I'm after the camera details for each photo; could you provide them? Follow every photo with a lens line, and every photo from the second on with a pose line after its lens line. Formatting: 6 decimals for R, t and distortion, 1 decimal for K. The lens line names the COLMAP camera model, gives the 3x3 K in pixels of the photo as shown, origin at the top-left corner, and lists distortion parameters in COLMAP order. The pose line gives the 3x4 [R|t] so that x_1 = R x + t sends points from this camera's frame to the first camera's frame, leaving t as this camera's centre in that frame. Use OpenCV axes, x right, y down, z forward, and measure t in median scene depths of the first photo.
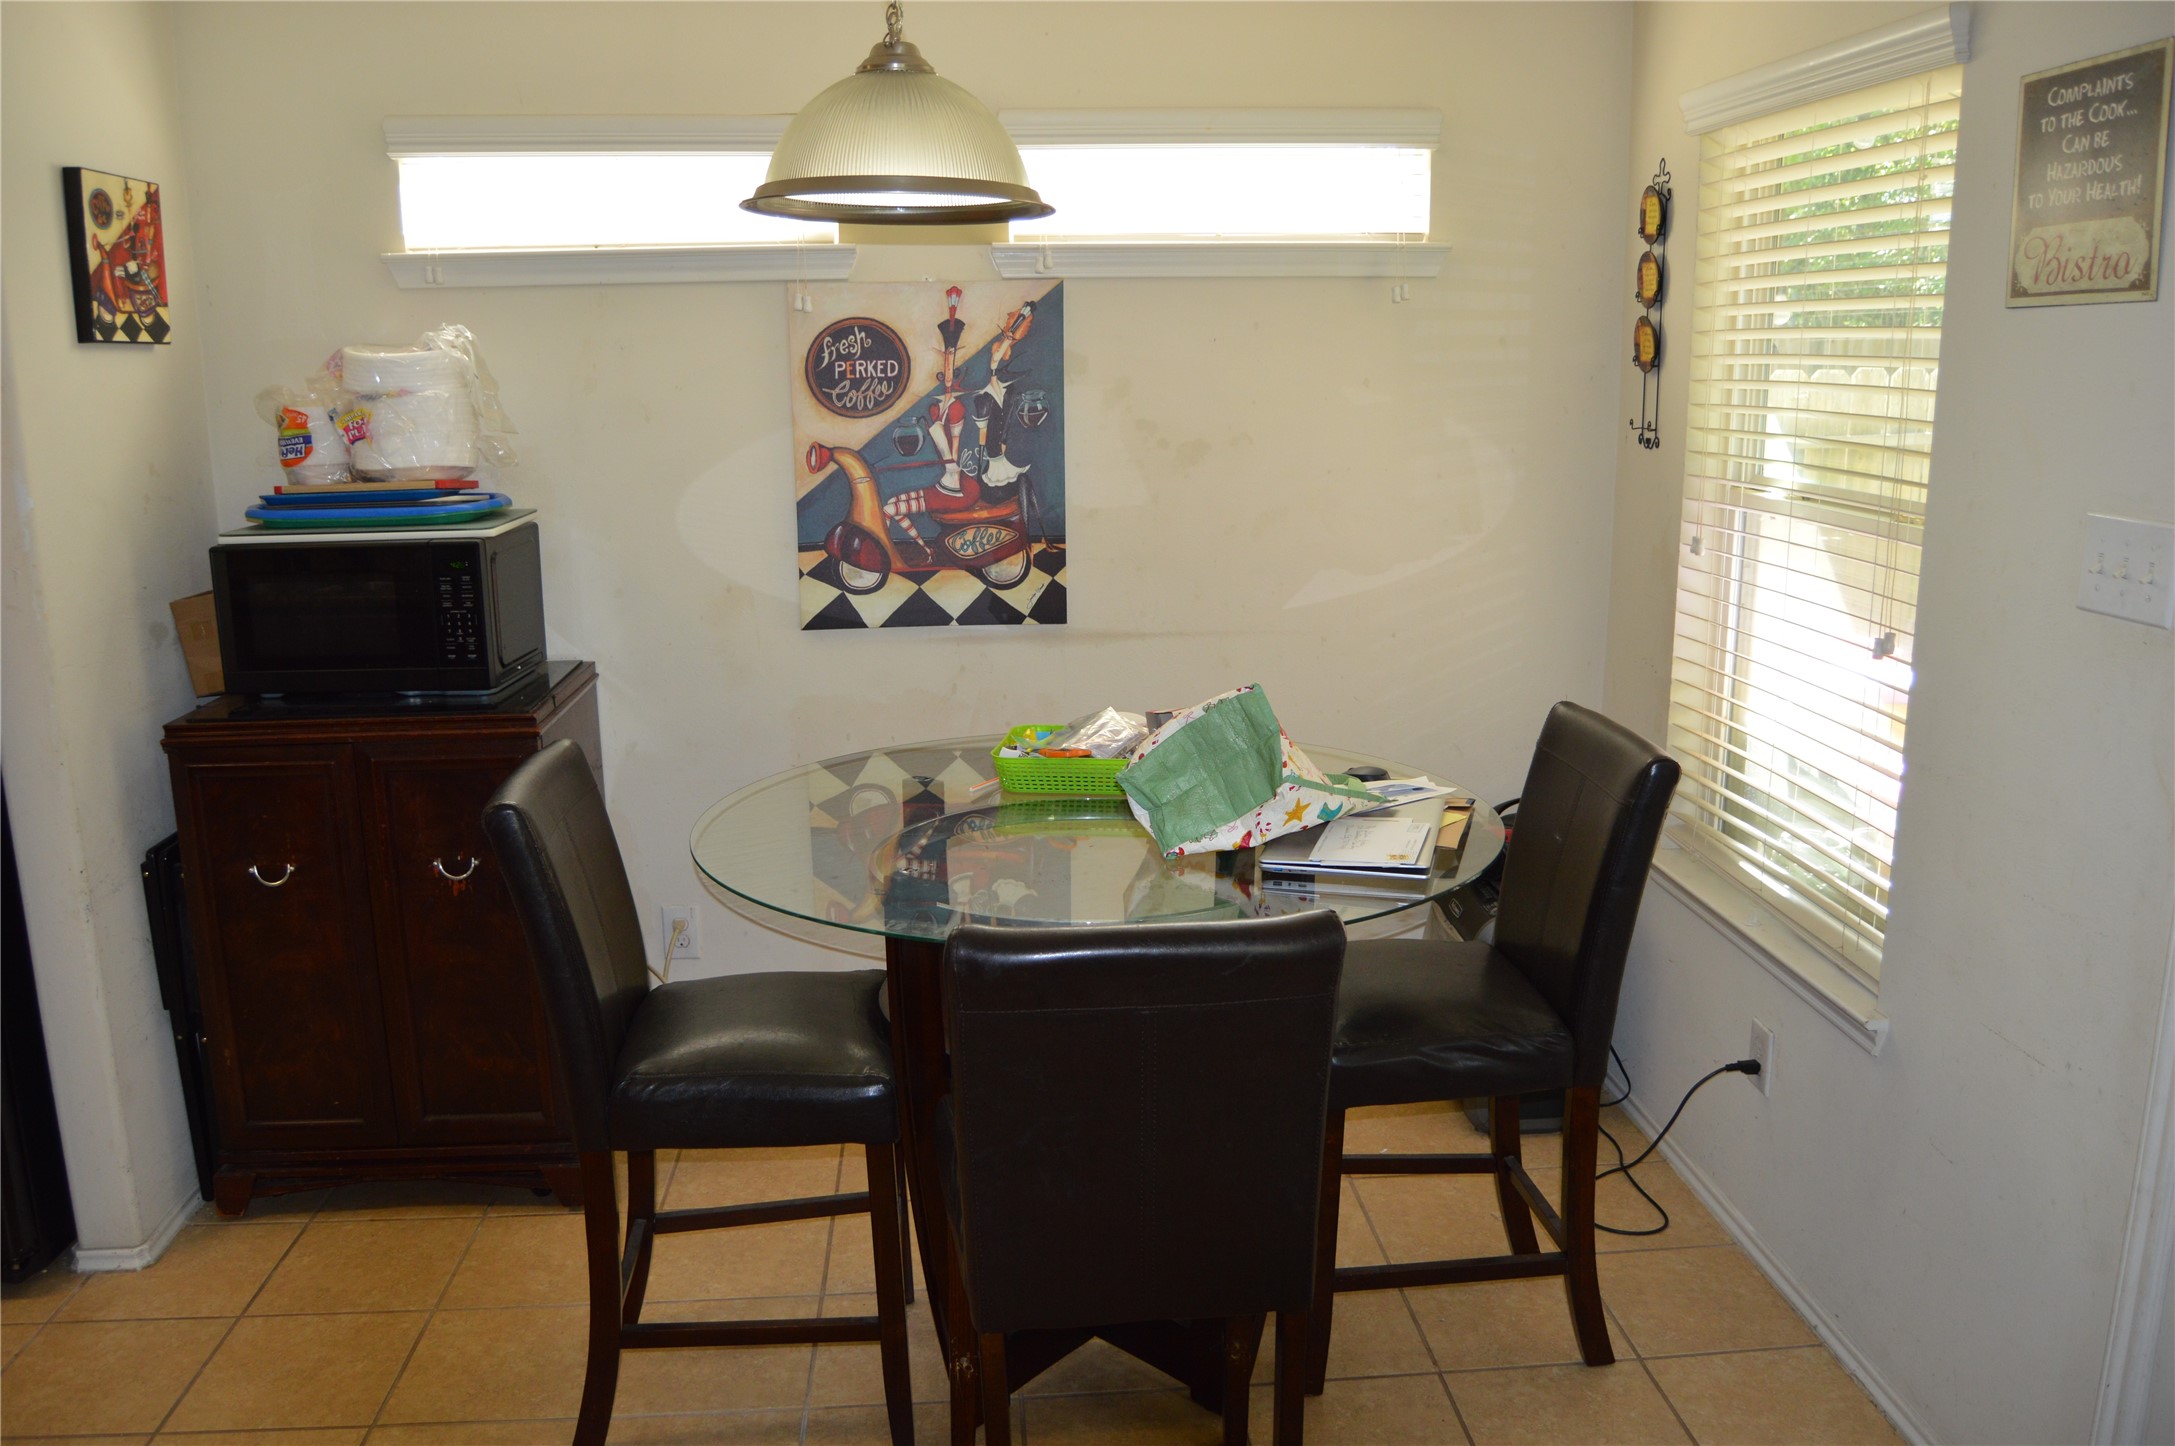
lens RADIAL K [[1739.6, 0, 1085.5], [0, 1739.6, 730.2], [0, 0, 1]] dist [-0.084369, 0.027141]
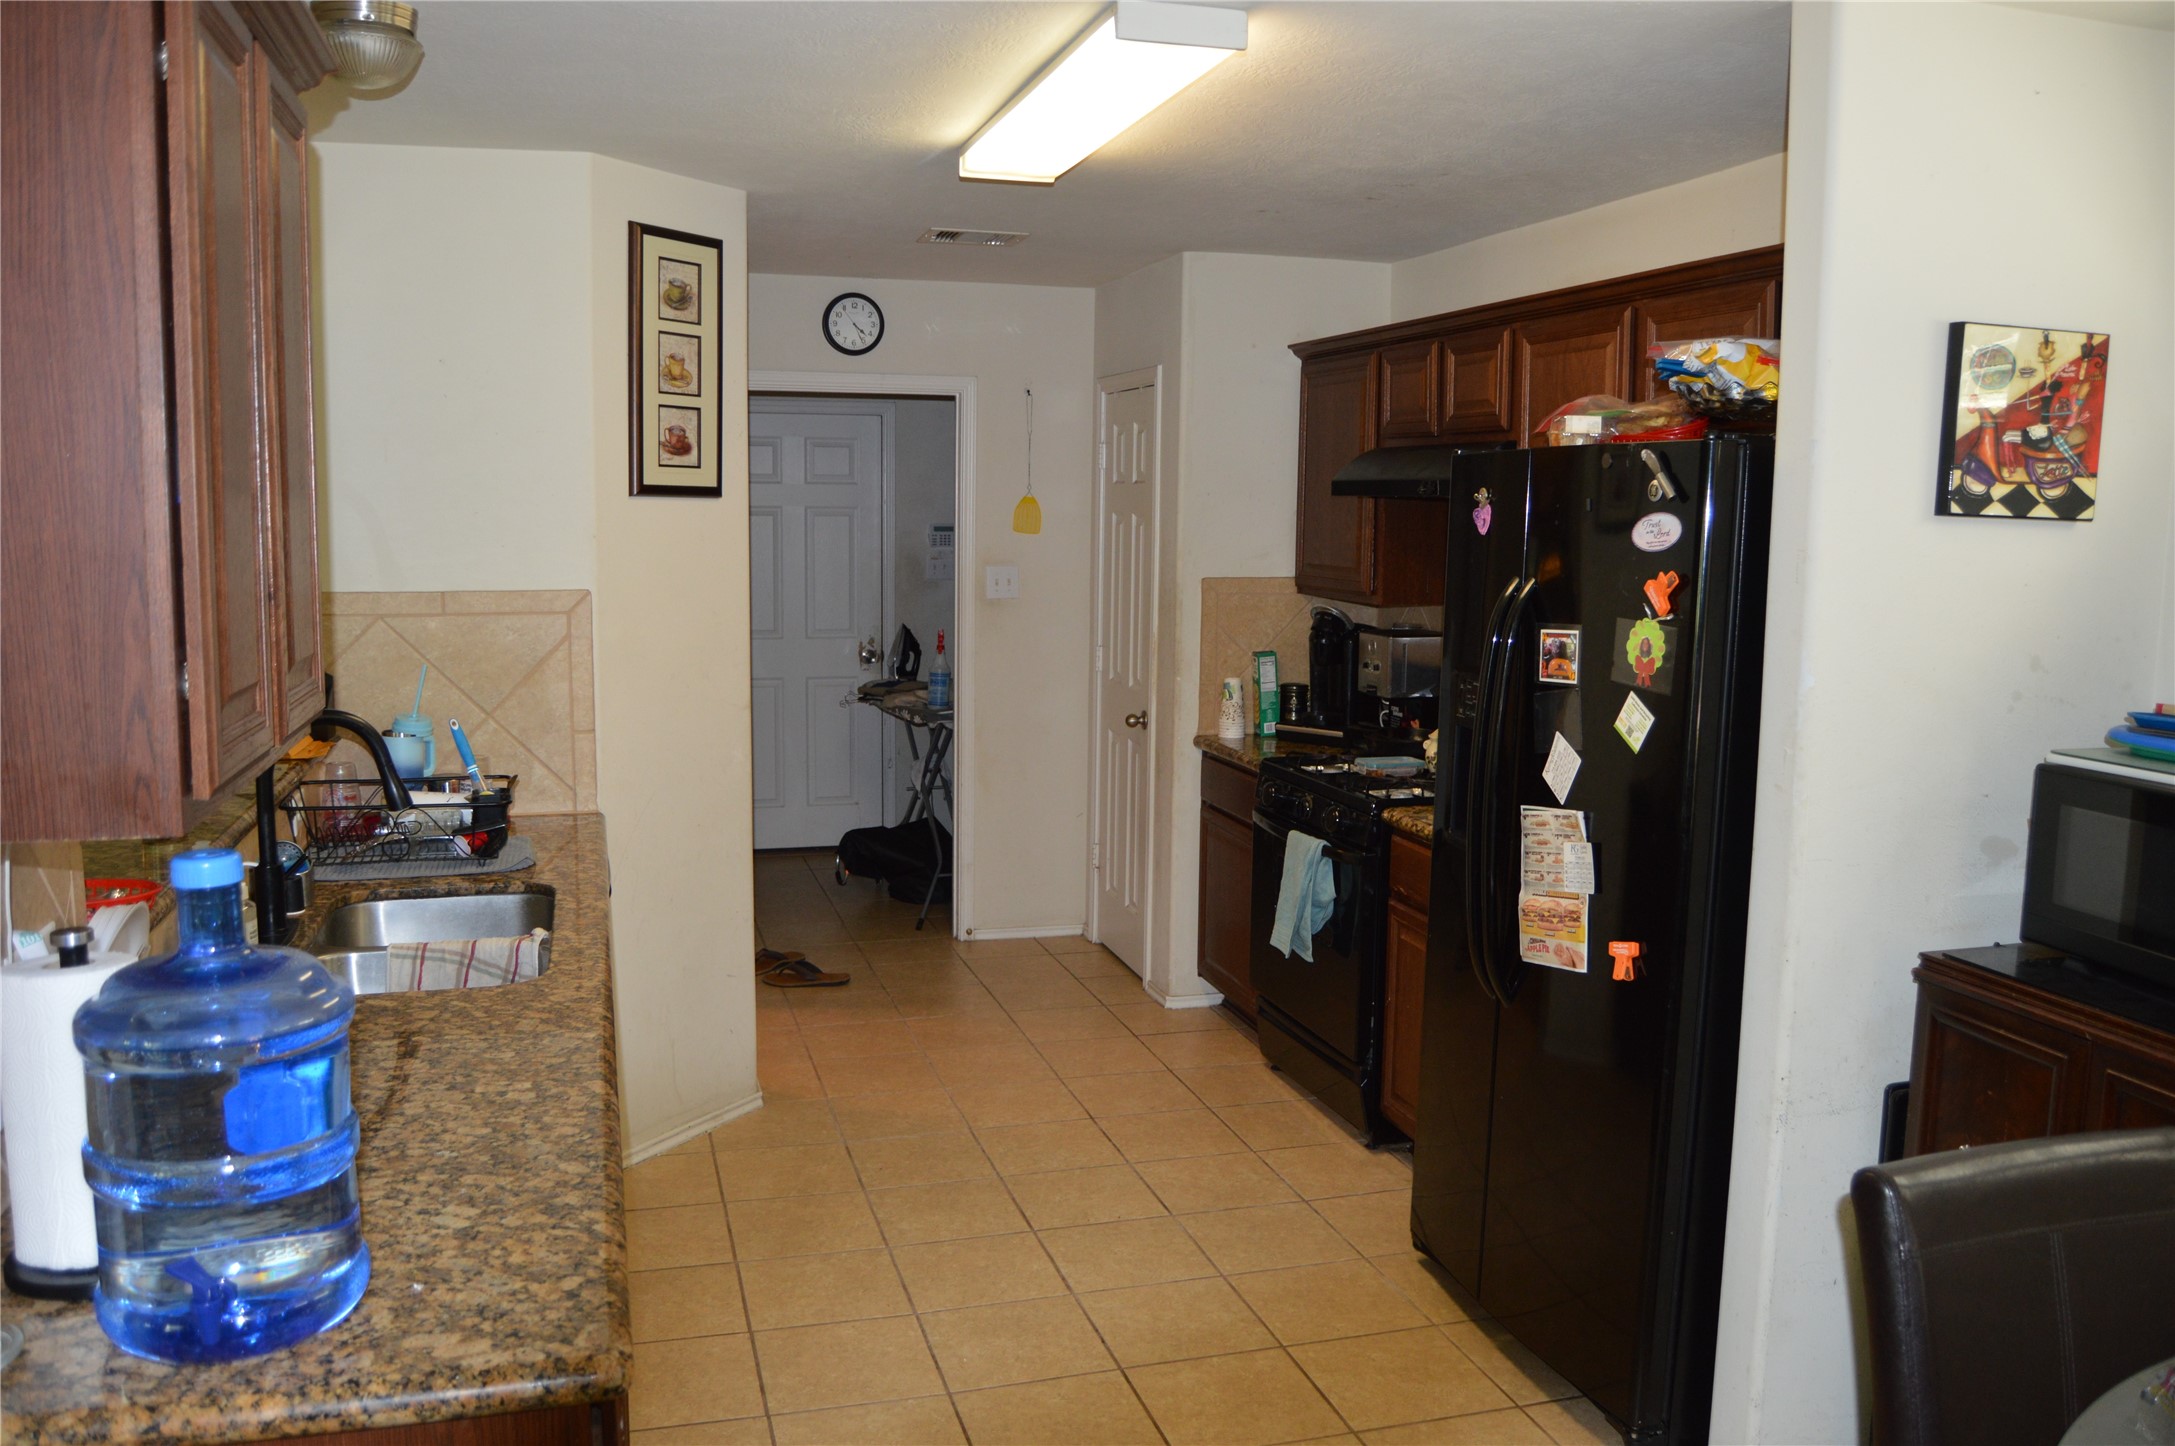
lens RADIAL K [[1739.6, 0, 1083.6], [0, 1739.6, 719.1], [0, 0, 1]] dist [-0.084369, 0.027141]
pose [[0.212167, 0.135918, -0.967735, 0.182997], [-0.227778, 0.969883, 0.086282, -0.091670], [0.950317, 0.202122, 0.236736, 0.347750]]
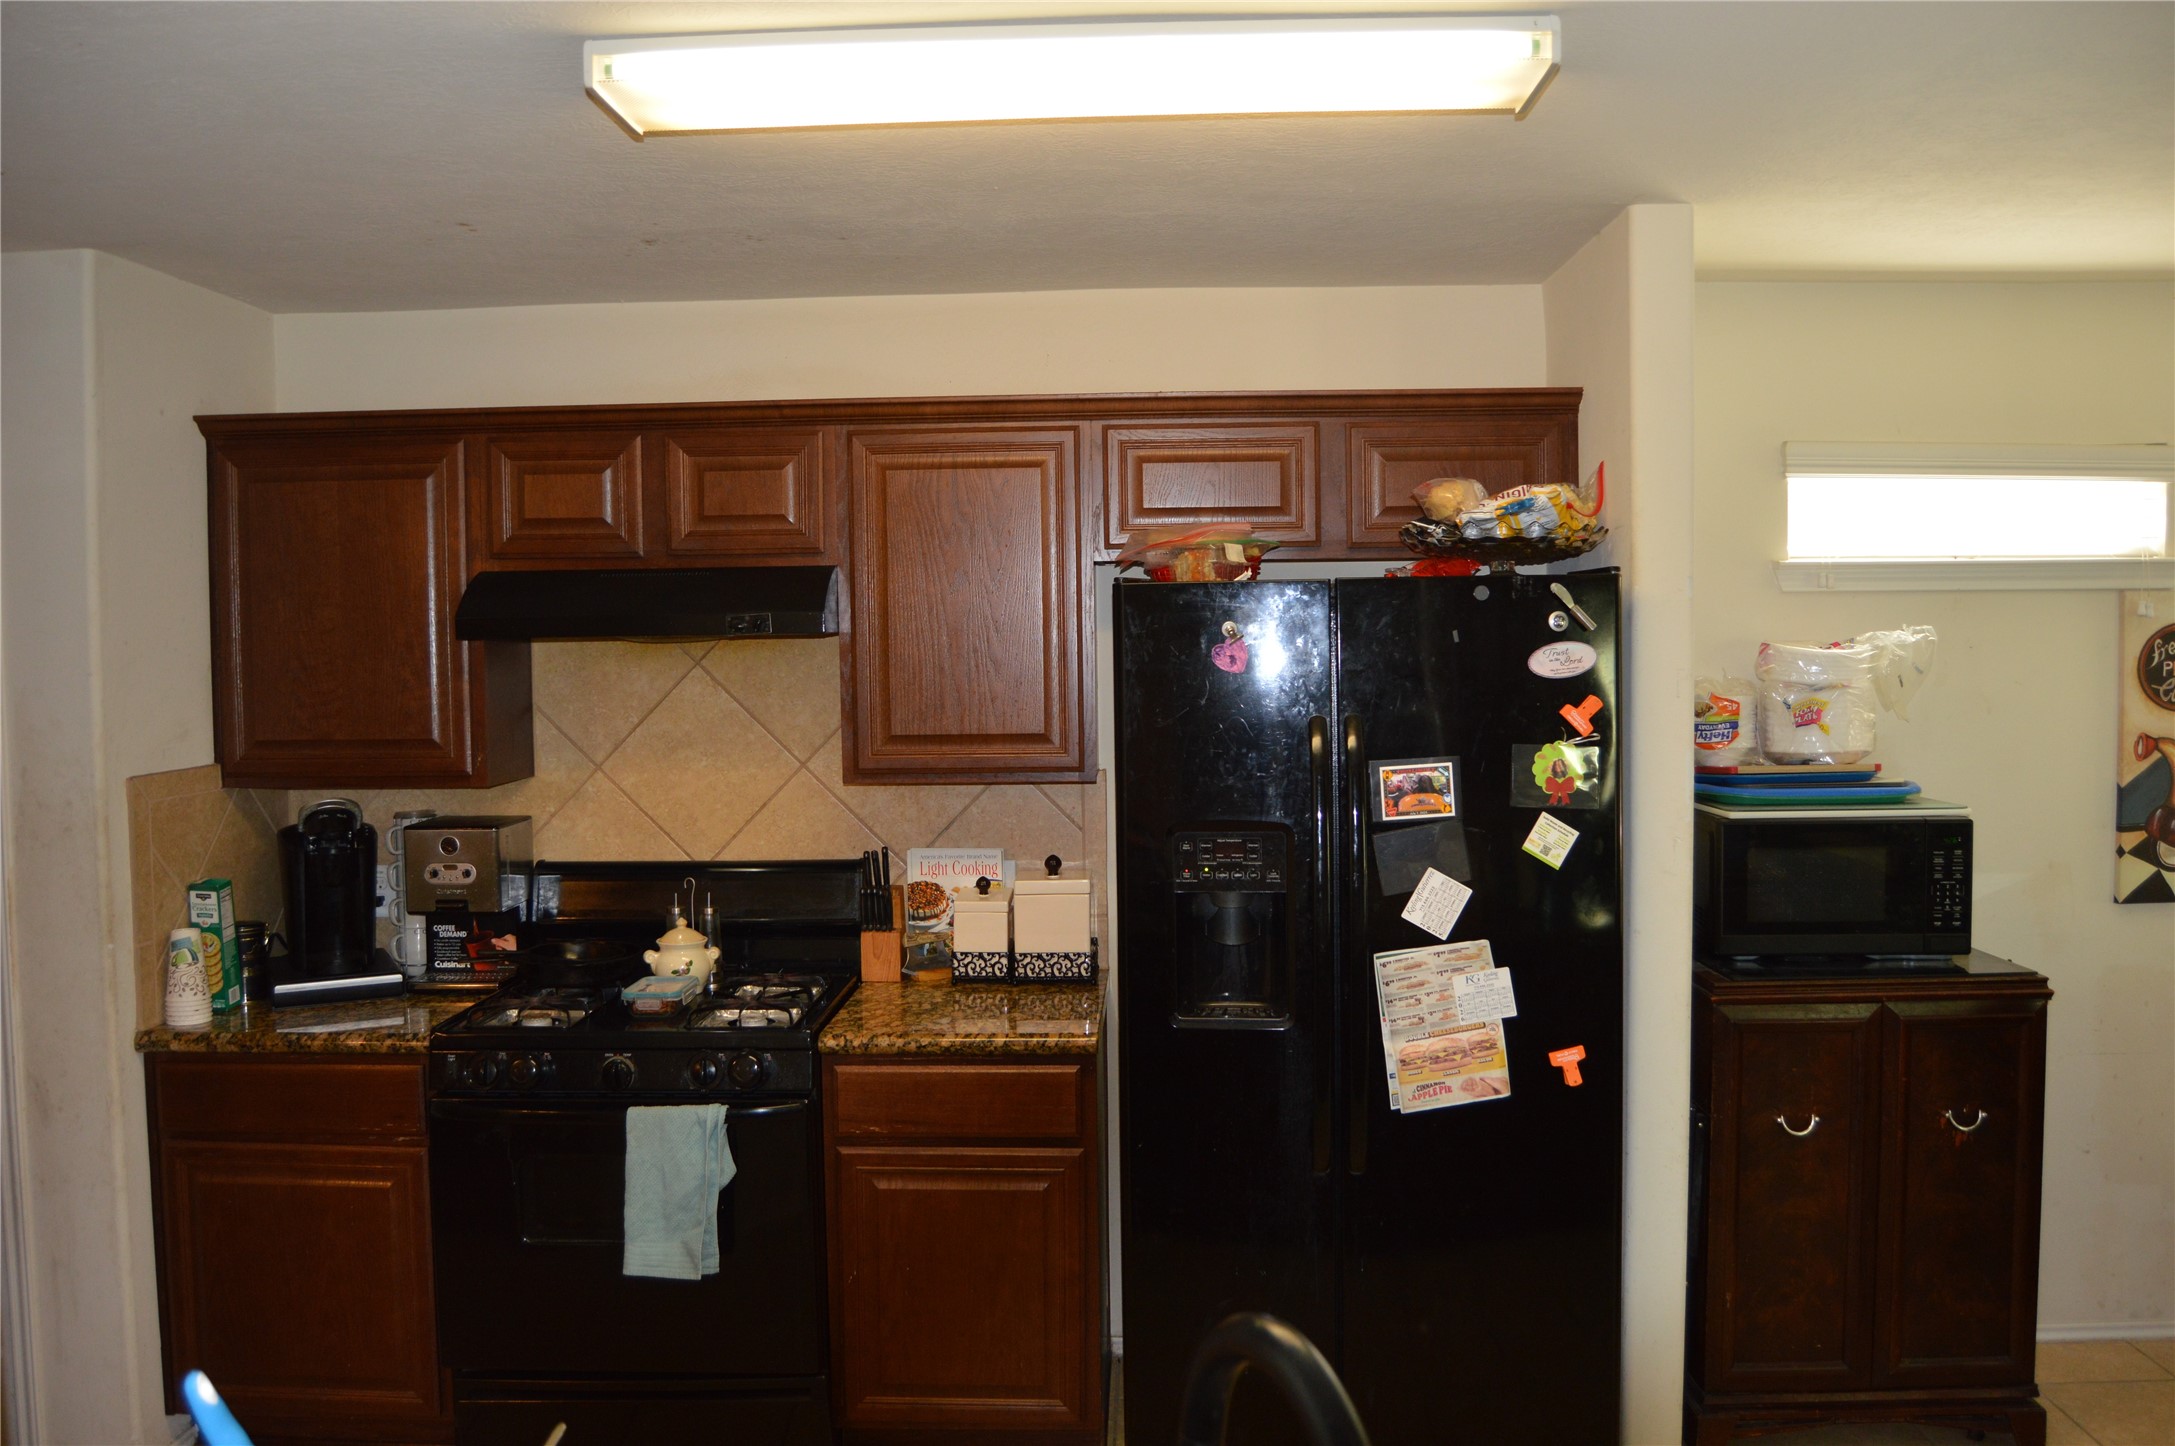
lens RADIAL K [[1739.6, 0, 1084.6], [0, 1739.6, 723.1], [0, 0, 1]] dist [-0.084369, 0.027141]
pose [[0.994888, 0.005225, -0.100850, -0.798366], [-0.021794, 0.986237, -0.163895, 0.020894], [0.098606, 0.165255, 0.981309, -0.138404]]
